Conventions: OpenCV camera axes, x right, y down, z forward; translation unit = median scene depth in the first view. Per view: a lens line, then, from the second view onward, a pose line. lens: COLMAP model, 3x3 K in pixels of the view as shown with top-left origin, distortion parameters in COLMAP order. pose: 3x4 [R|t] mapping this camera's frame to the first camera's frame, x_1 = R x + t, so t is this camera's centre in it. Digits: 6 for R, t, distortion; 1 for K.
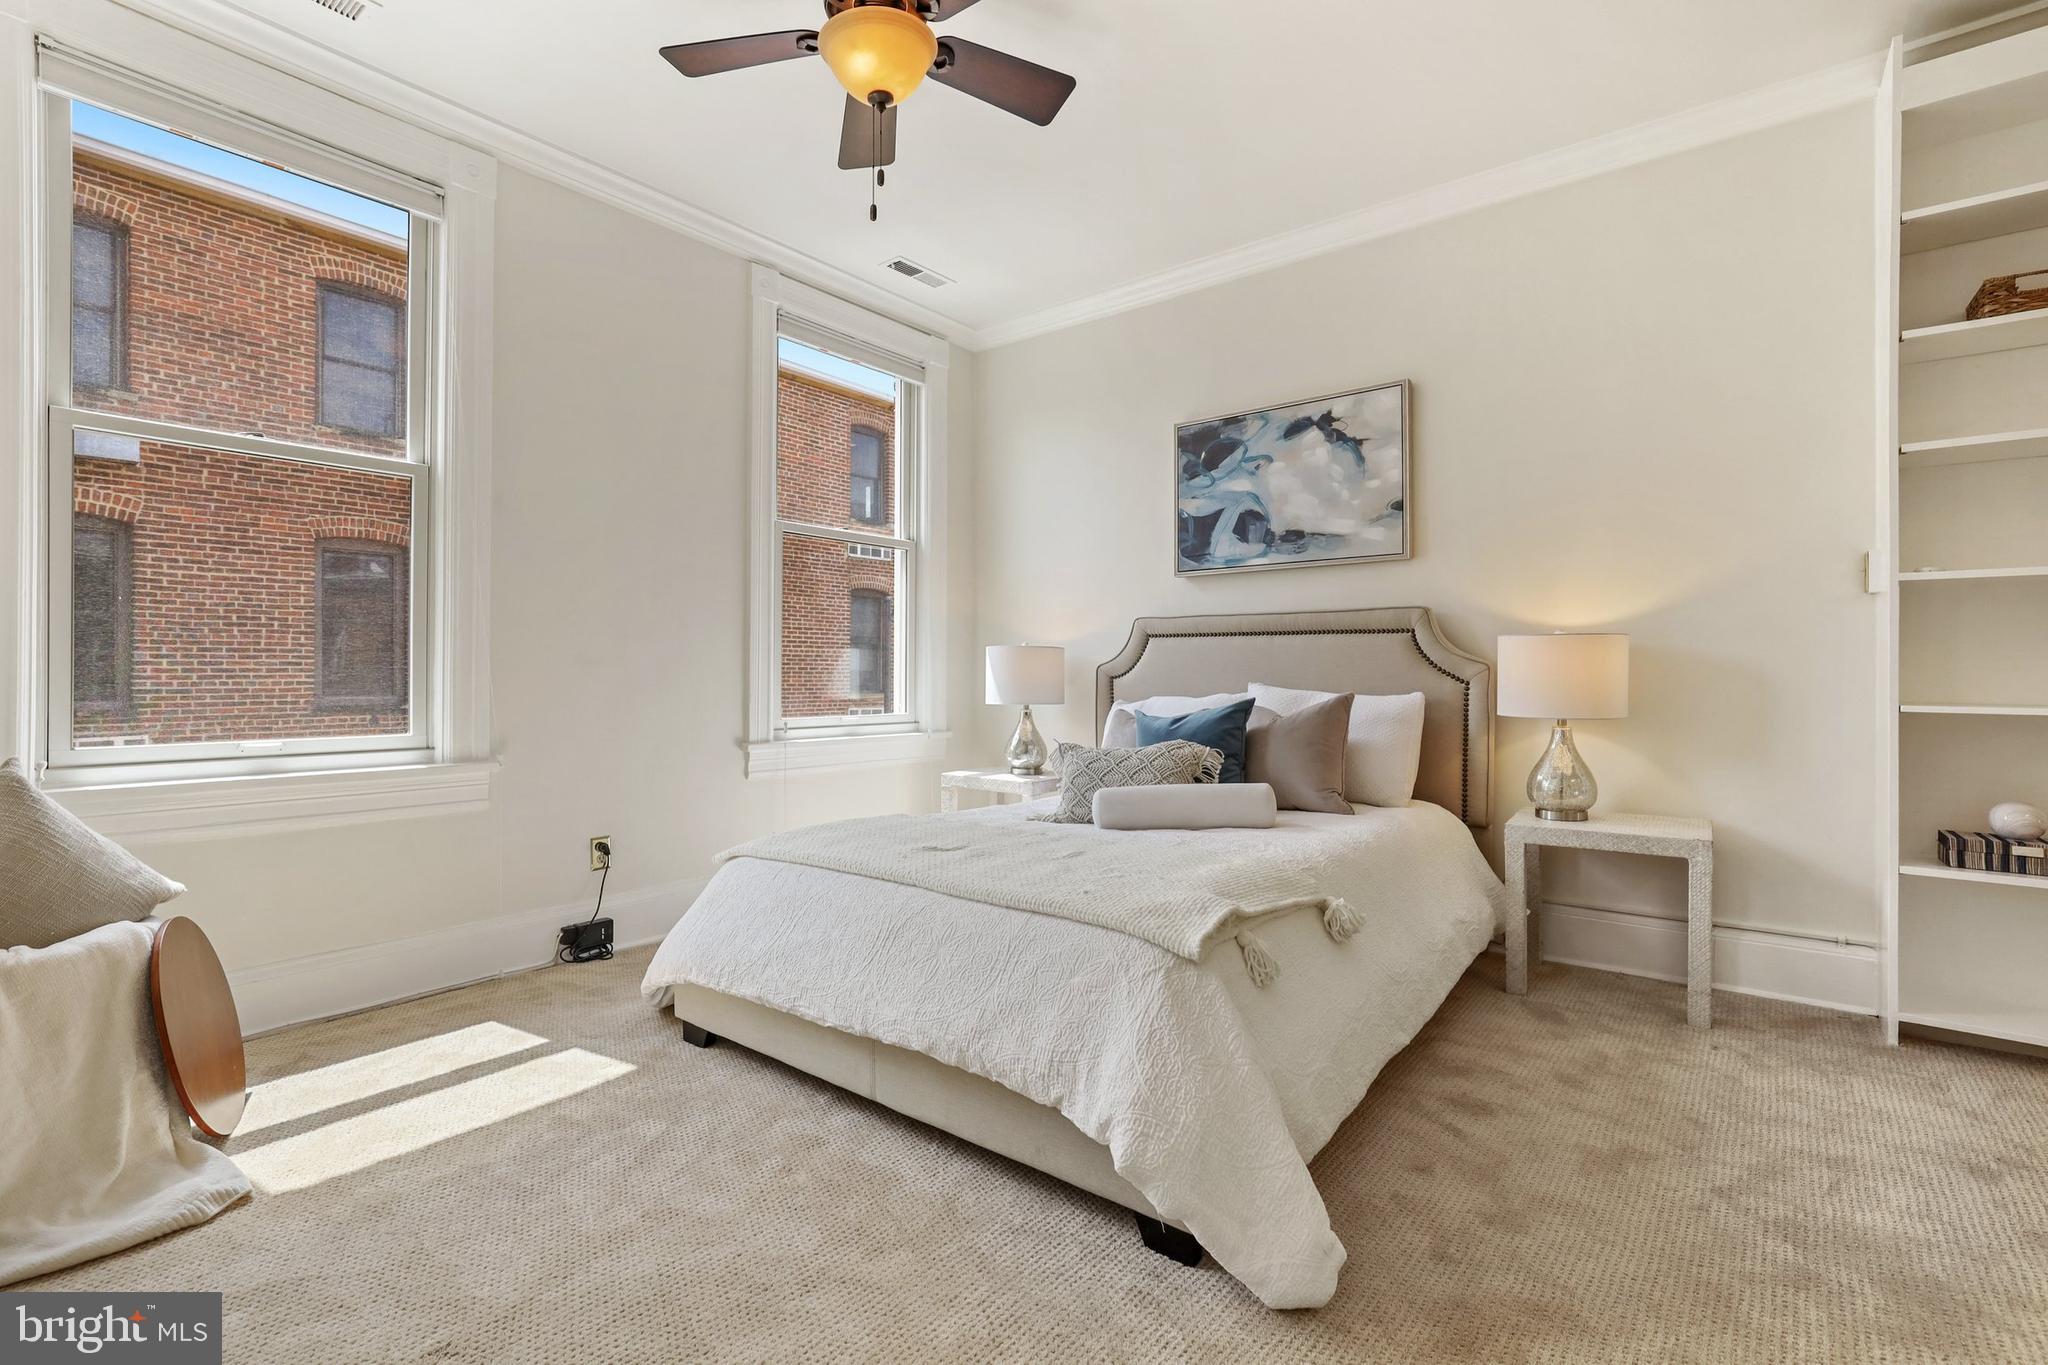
lens RADIAL K [[939.9, 0, 1016.0], [0, 939.9, 676.6], [0, 0, 1]] dist [-0.023026, 0.010429]
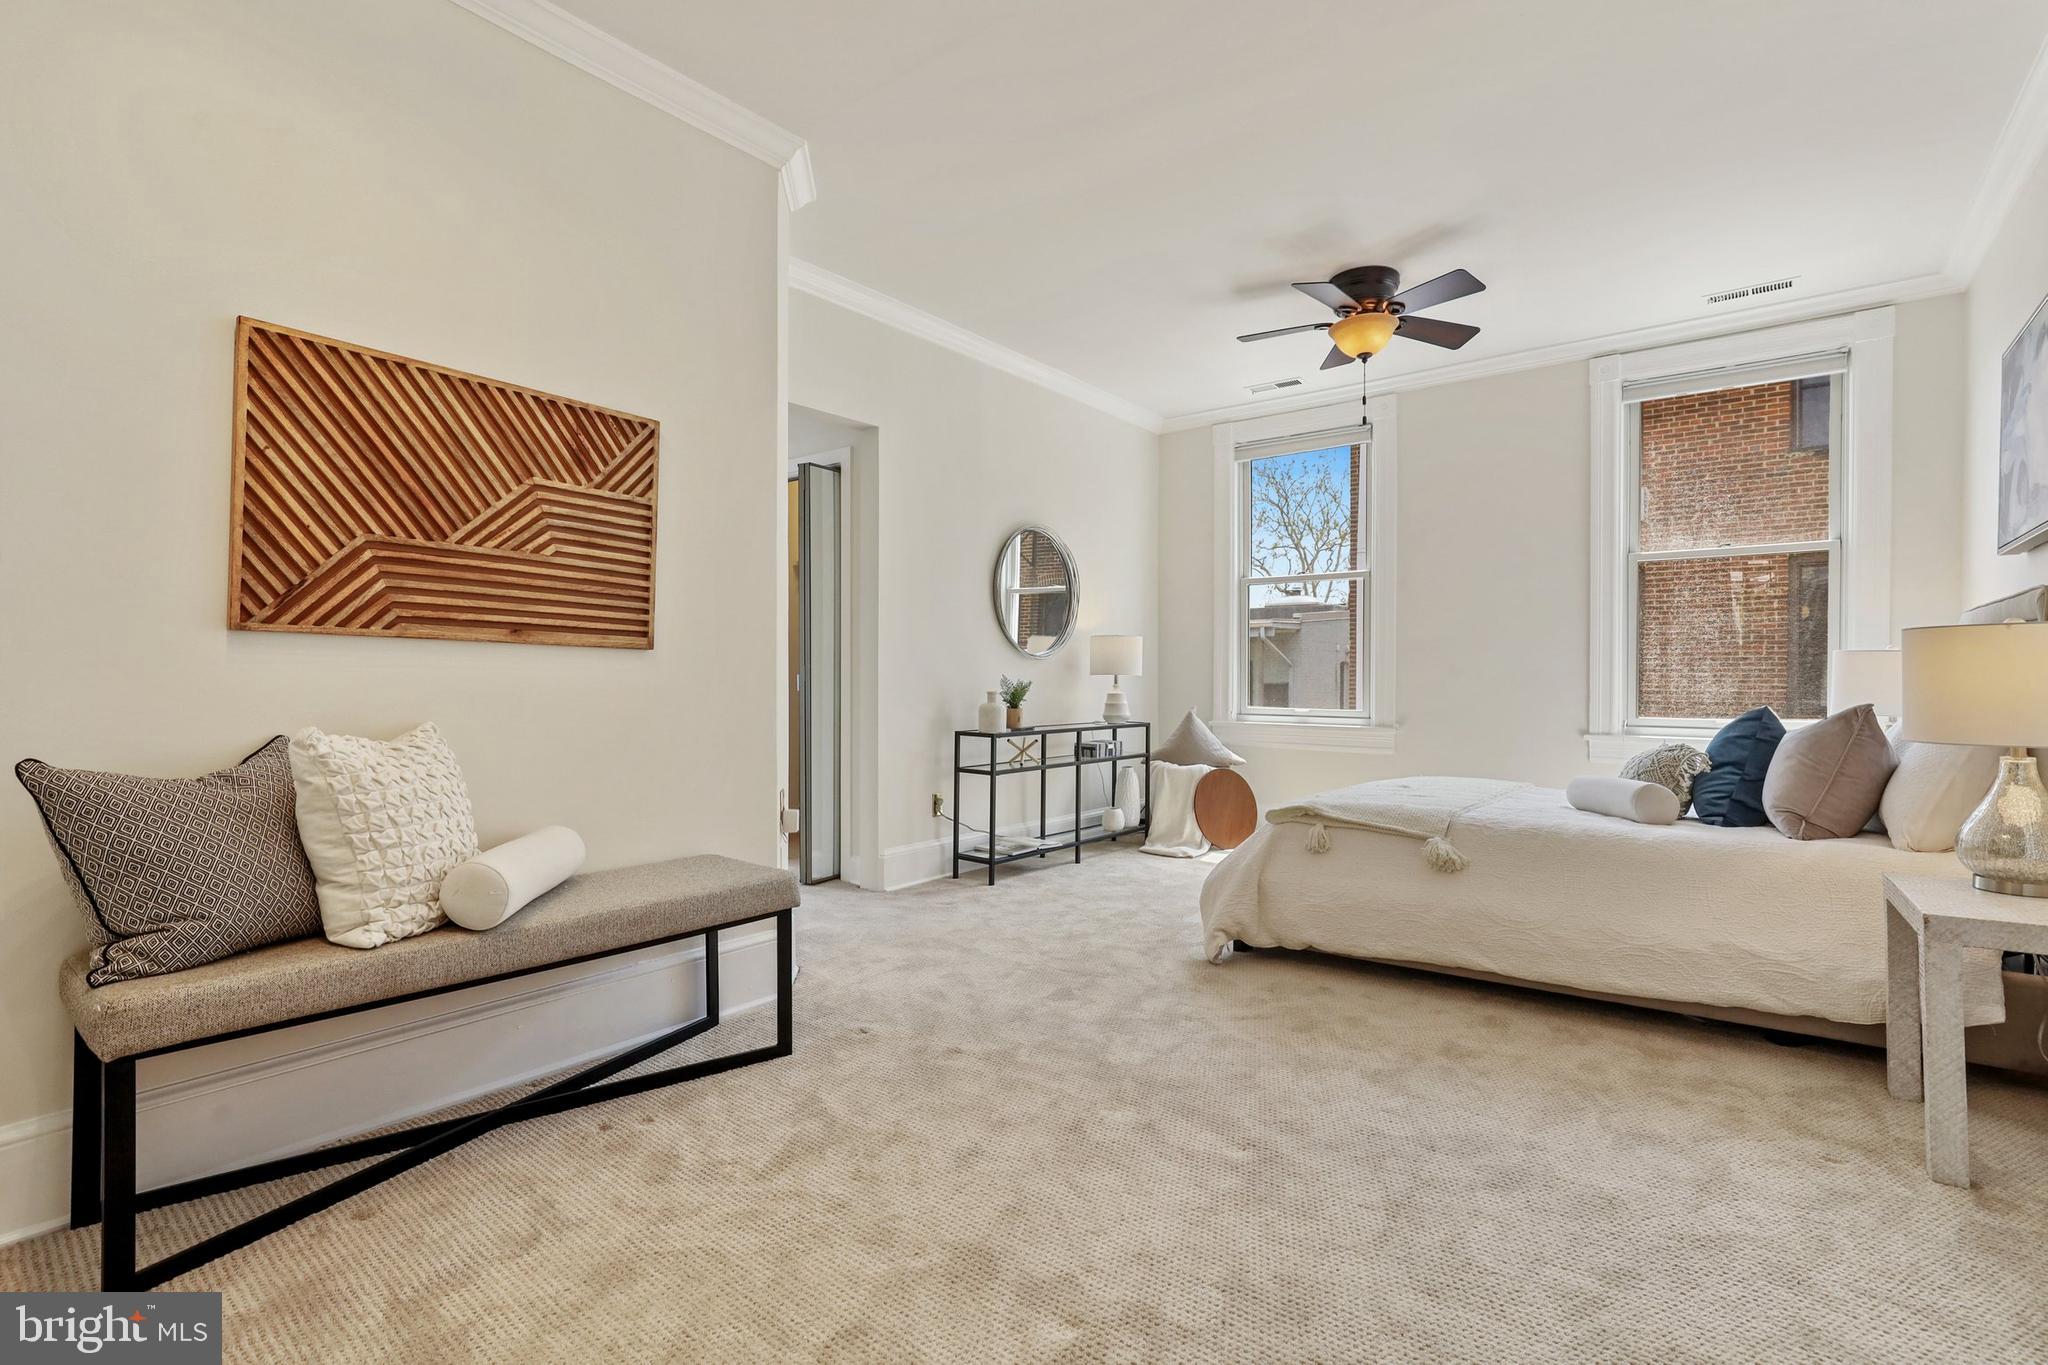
lens RADIAL K [[929.4, 0, 1003.2], [0, 929.4, 690.6], [0, 0, 1]] dist [-0.019628, 0.008057]
pose [[0.001923, 0.013723, -0.999904, 1.257527], [-0.005712, 0.999890, 0.013712, -0.001886], [0.999982, 0.005685, 0.002001, 0.242047]]
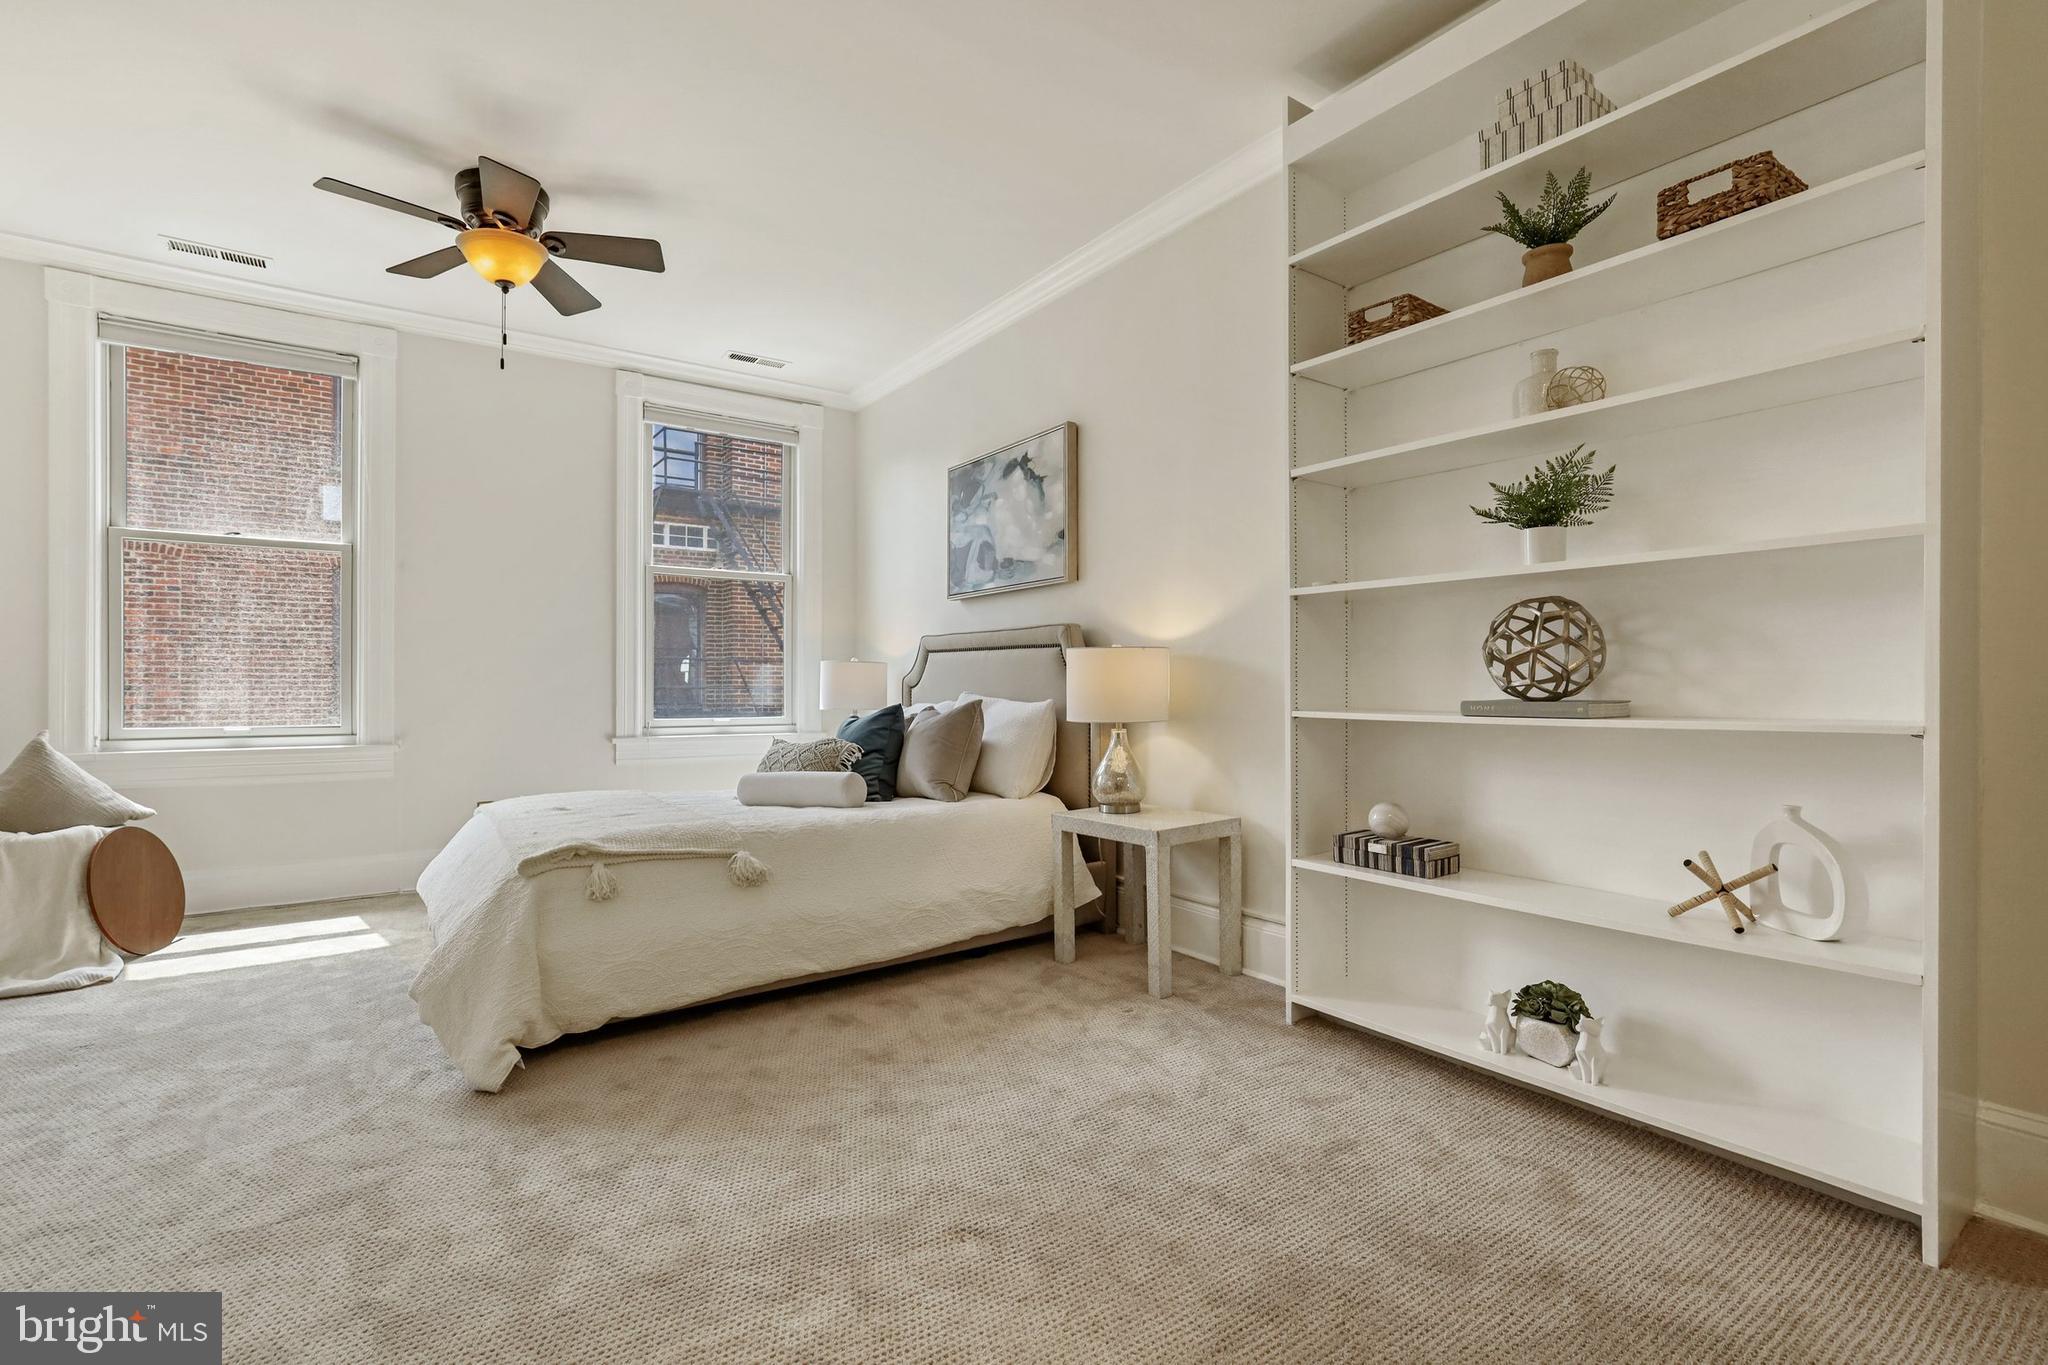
lens RADIAL K [[929.4, 0, 1003.2], [0, 929.4, 690.6], [0, 0, 1]] dist [-0.019628, 0.008057]
pose [[0.957818, -0.000068, -0.287377, 0.776968], [0.000718, 0.999997, 0.002156, 0.003794], [0.287376, -0.002271, 0.957815, -0.109663]]
